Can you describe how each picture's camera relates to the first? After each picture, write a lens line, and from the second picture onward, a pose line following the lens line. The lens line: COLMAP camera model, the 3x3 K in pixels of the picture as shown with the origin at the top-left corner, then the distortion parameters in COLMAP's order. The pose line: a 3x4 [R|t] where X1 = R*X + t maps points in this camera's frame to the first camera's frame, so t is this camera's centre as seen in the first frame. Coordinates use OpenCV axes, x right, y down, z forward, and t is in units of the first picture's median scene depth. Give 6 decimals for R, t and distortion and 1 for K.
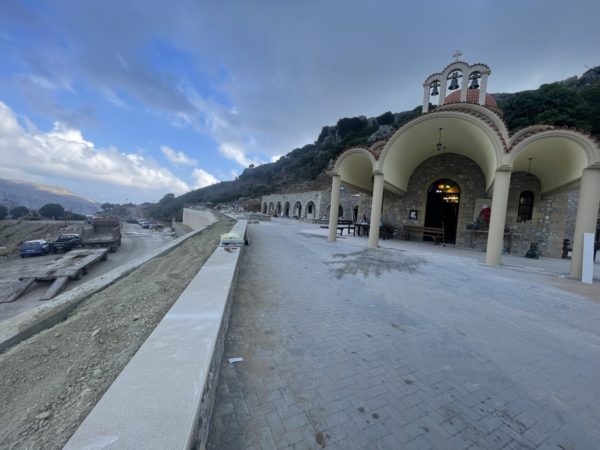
lens RADIAL K [[238.8, 0, 304.5], [0, 238.8, 222.2], [0, 0, 1]] dist [0.001538, 0.000499]
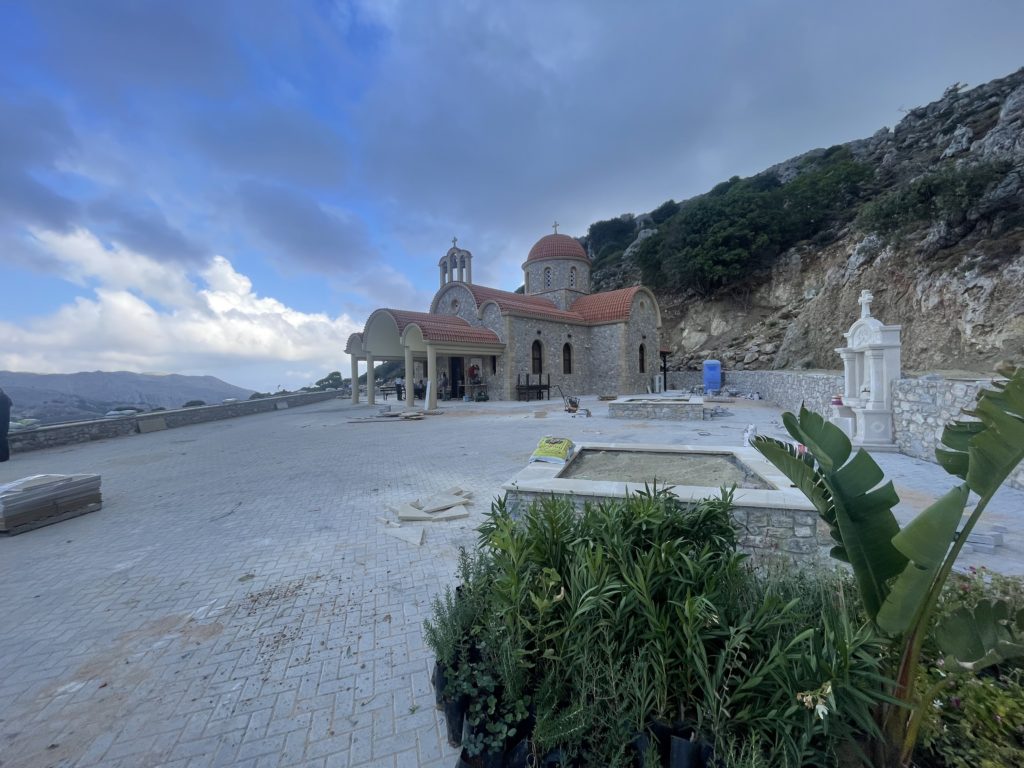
lens RADIAL K [[409.1, 0, 516.1], [0, 409.1, 378.8], [0, 0, 1]] dist [0.000648, 0.000127]
pose [[0.983228, -0.096624, -0.154684, 0.533391], [0.089010, 0.994487, -0.055433, 0.059734], [0.159188, 0.040735, 0.986408, -0.424502]]
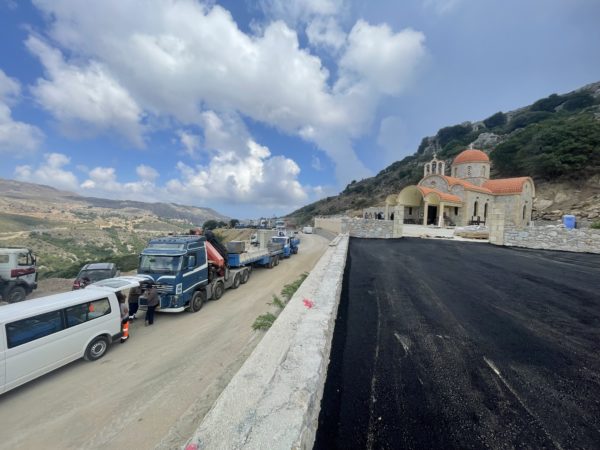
lens RADIAL K [[238.8, 0, 304.5], [0, 238.8, 222.2], [0, 0, 1]] dist [0.001538, 0.000499]
pose [[0.913252, -0.022254, -0.406787, 0.166255], [0.002162, 0.998758, -0.049784, 0.089592], [0.407390, 0.044585, 0.912165, -0.934006]]
